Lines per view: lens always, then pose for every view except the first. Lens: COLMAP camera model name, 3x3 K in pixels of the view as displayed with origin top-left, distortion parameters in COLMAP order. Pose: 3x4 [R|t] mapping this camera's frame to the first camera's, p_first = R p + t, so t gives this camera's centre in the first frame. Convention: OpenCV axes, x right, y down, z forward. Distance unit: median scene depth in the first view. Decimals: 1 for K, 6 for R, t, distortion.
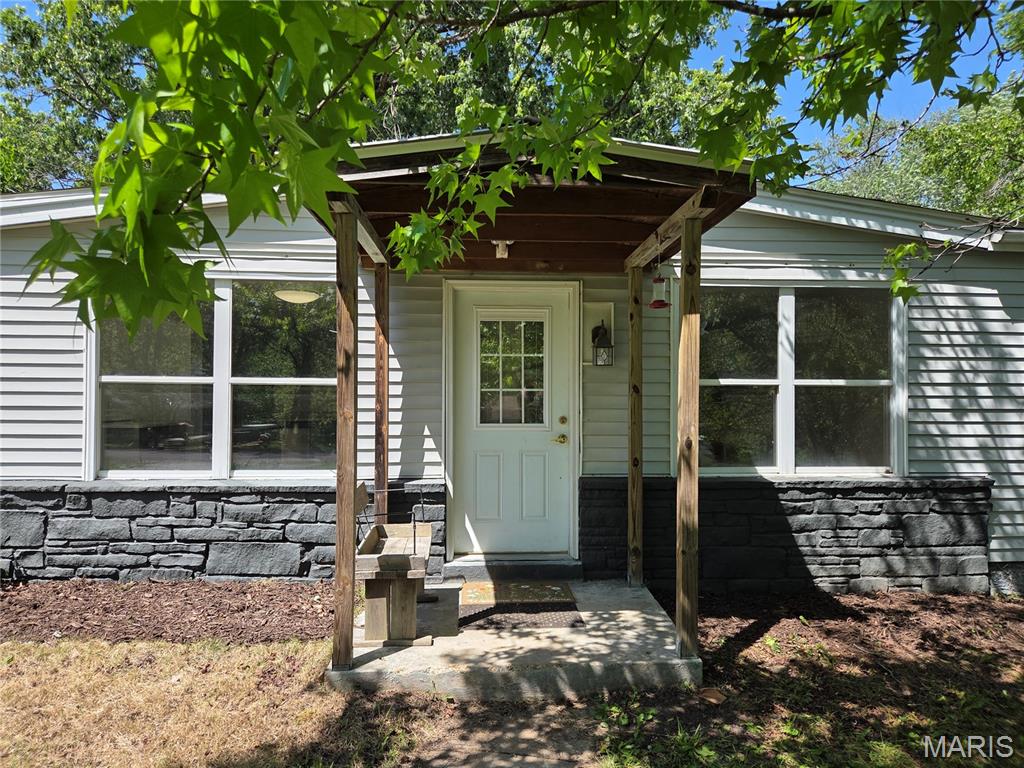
lens RADIAL K [[681.6, 0, 511.5], [0, 681.6, 400.1], [0, 0, 1]] dist [0.061041, -0.058342]
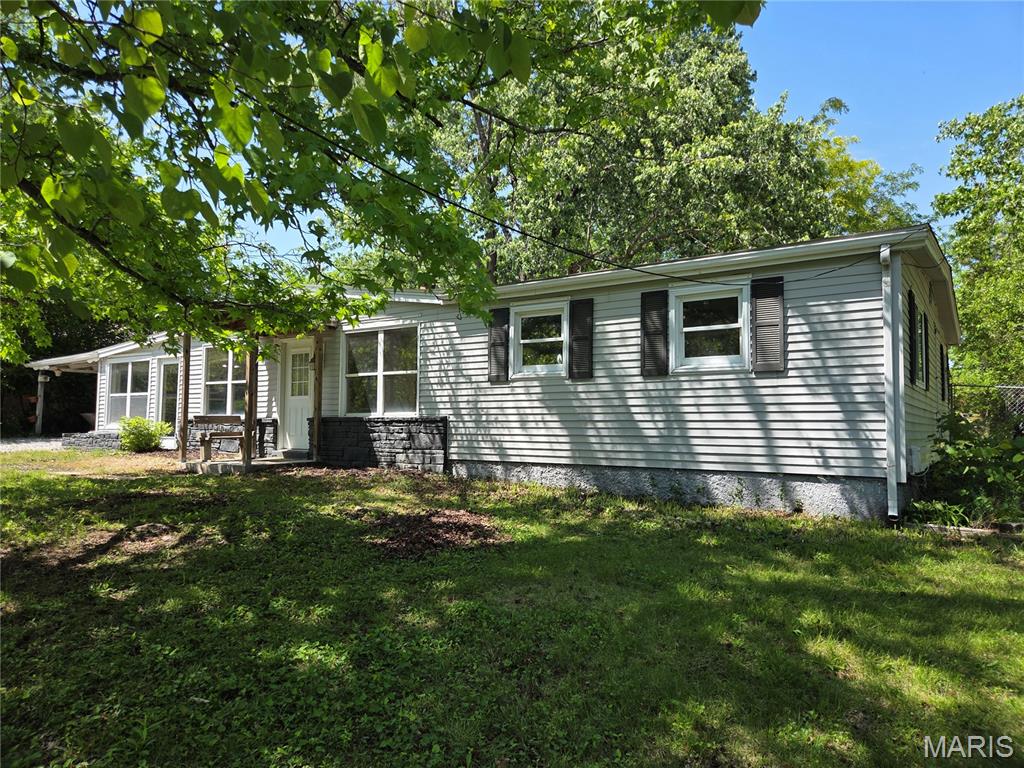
lens RADIAL K [[681.6, 0, 511.5], [0, 681.6, 400.1], [0, 0, 1]] dist [0.061041, -0.058342]
pose [[0.789299, -0.022771, -0.613586, 2.040697], [0.002899, 0.999439, -0.033361, 0.131269], [0.614002, 0.024553, 0.788923, -0.449767]]
